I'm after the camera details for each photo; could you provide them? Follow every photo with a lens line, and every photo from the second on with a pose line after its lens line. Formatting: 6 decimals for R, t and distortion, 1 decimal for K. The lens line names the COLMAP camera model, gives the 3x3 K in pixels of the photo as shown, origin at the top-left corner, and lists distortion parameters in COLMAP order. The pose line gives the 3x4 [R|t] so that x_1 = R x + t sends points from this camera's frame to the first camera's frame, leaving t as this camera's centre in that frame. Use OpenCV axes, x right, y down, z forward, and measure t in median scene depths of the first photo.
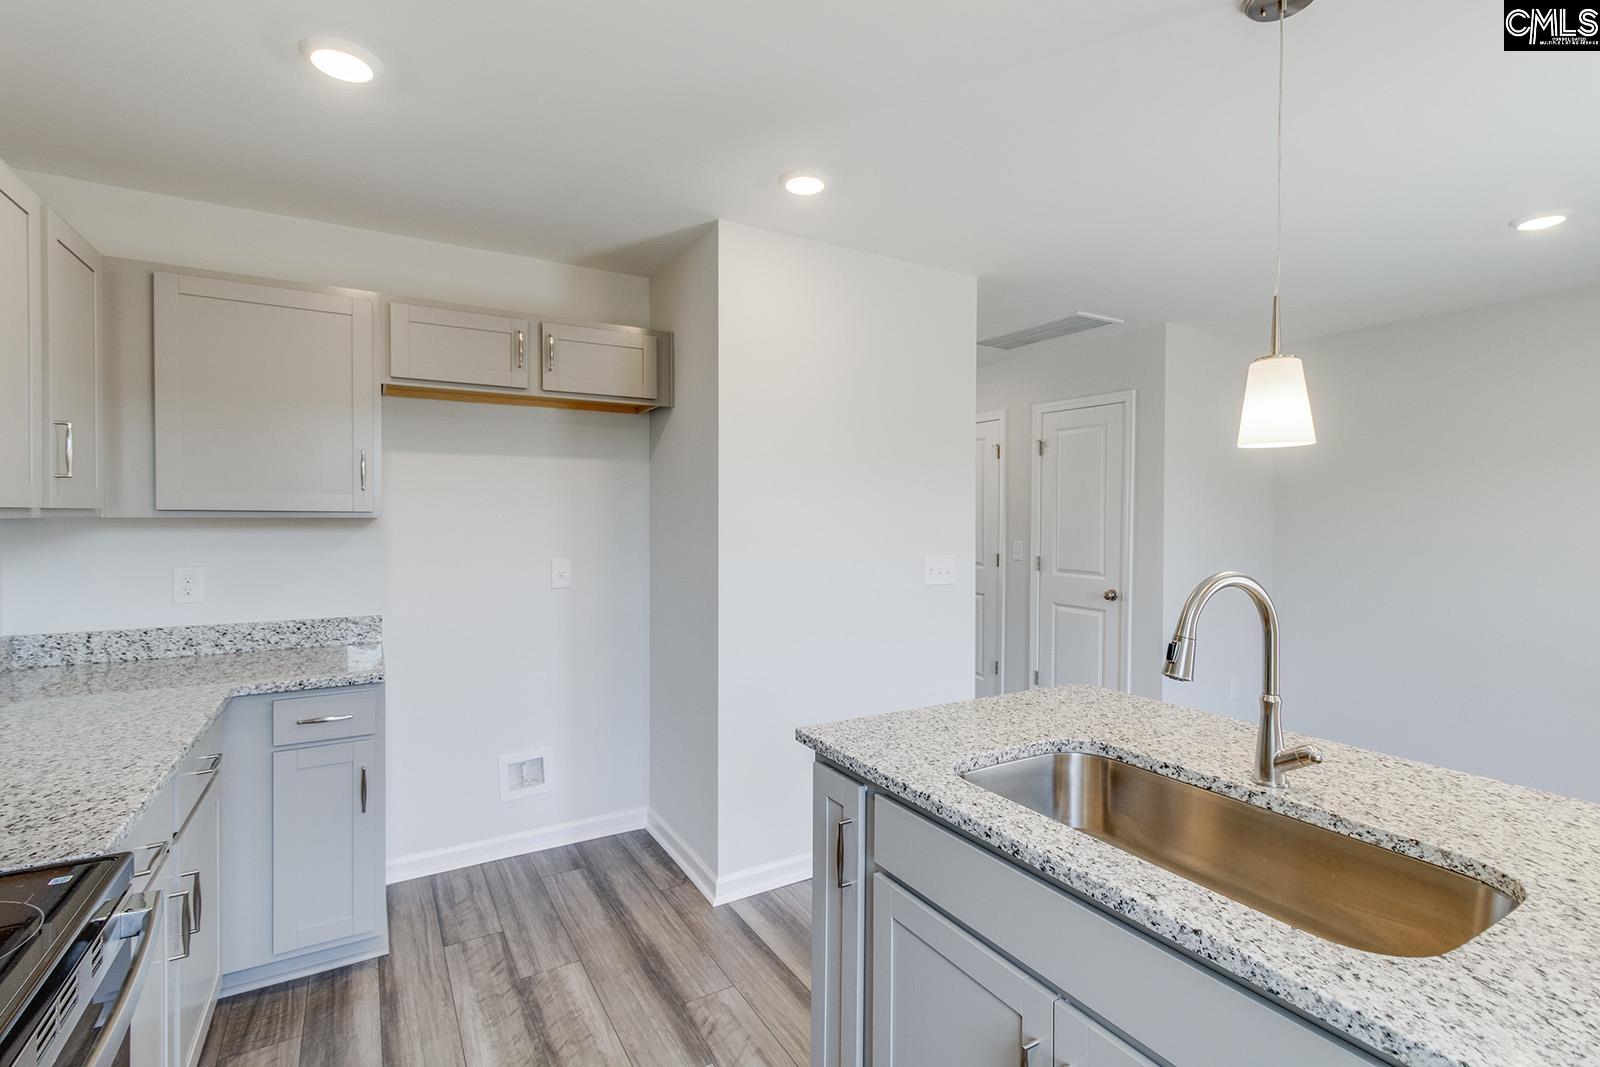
lens RADIAL K [[744.5, 0, 805.6], [0, 744.5, 529.4], [0, 0, 1]] dist [0.010292, -0.000707]
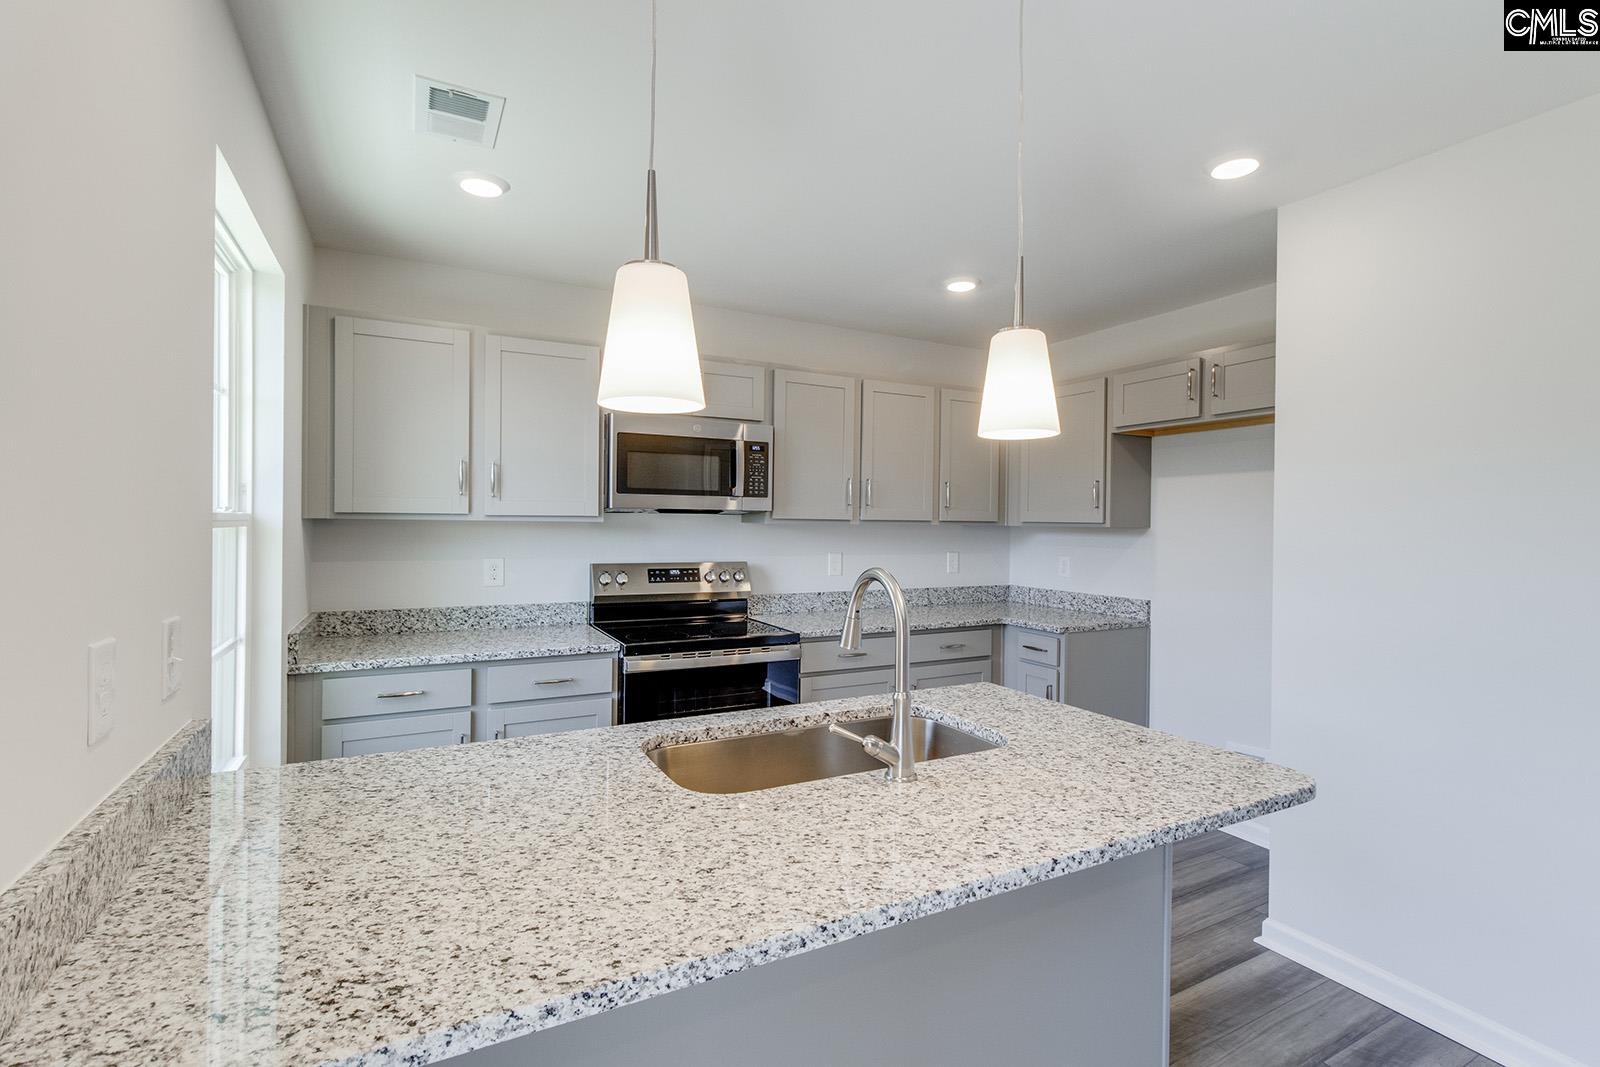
lens RADIAL K [[744.5, 0, 805.7], [0, 744.5, 529.1], [0, 0, 1]] dist [0.010292, -0.000707]
pose [[-0.046797, 0.002501, -0.998901, 1.630080], [-0.026713, 0.999636, 0.003754, -0.004092], [0.998547, 0.026860, -0.046713, 0.895172]]
